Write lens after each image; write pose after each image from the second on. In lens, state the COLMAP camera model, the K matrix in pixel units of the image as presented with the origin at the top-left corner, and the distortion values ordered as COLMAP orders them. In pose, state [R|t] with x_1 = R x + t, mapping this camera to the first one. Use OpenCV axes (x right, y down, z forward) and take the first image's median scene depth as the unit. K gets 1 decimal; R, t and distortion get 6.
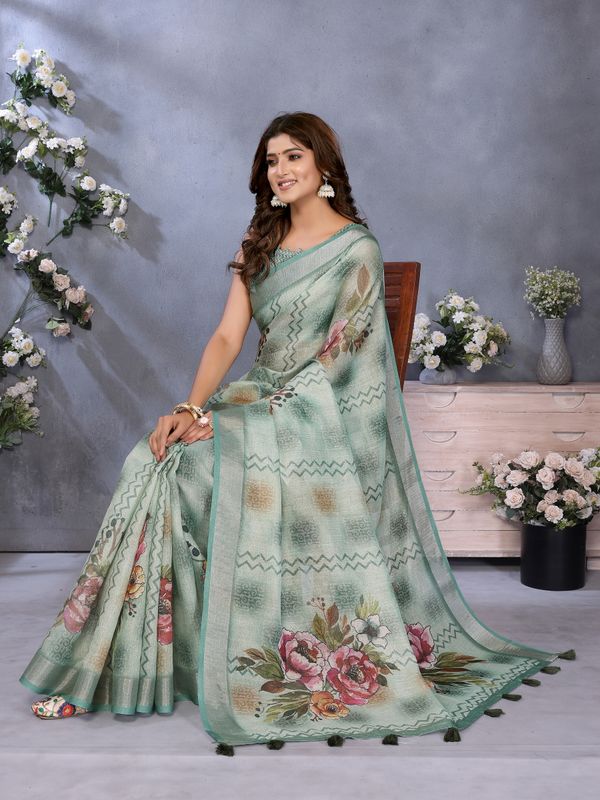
lens RADIAL K [[957.2, 0, 298.6], [0, 957.2, 366.9], [0, 0, 1]] dist [-0.018829, 0.023583]
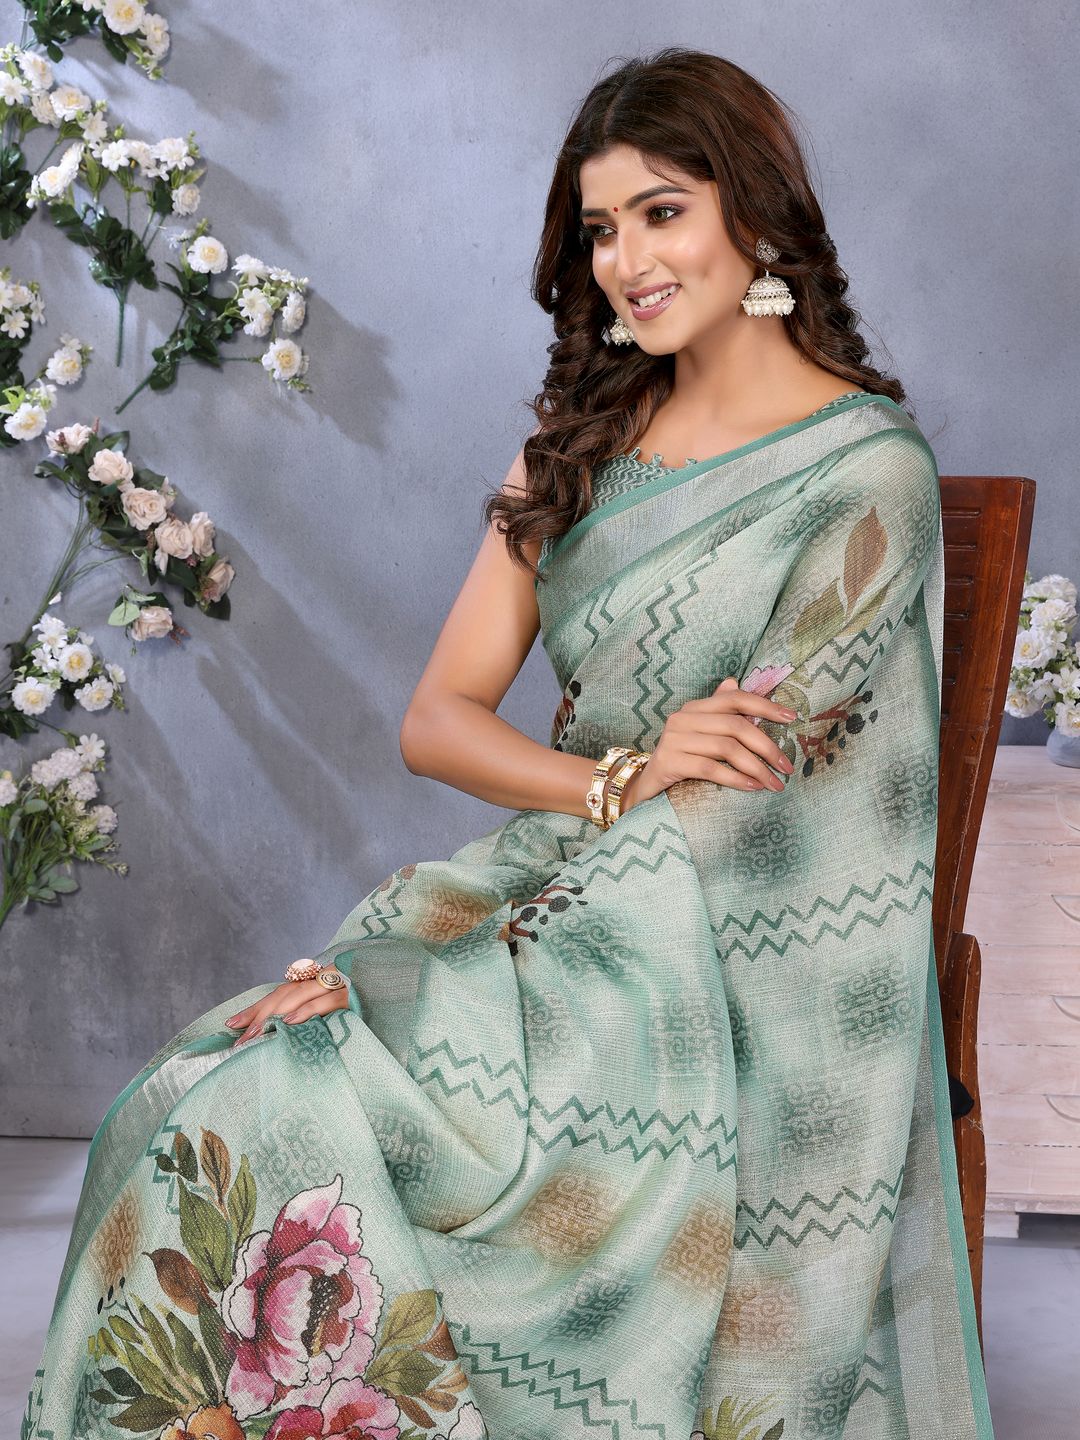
lens RADIAL K [[1845.4, 0, 608.6], [0, 1845.4, 755.4], [0, 0, 1]] dist [-0.023143, 0.055943]
pose [[0.991203, 0.006275, -0.132204, 0.049135], [0.007036, 0.994965, 0.099979, -0.059769], [0.132166, -0.100030, 0.986167, 0.242972]]
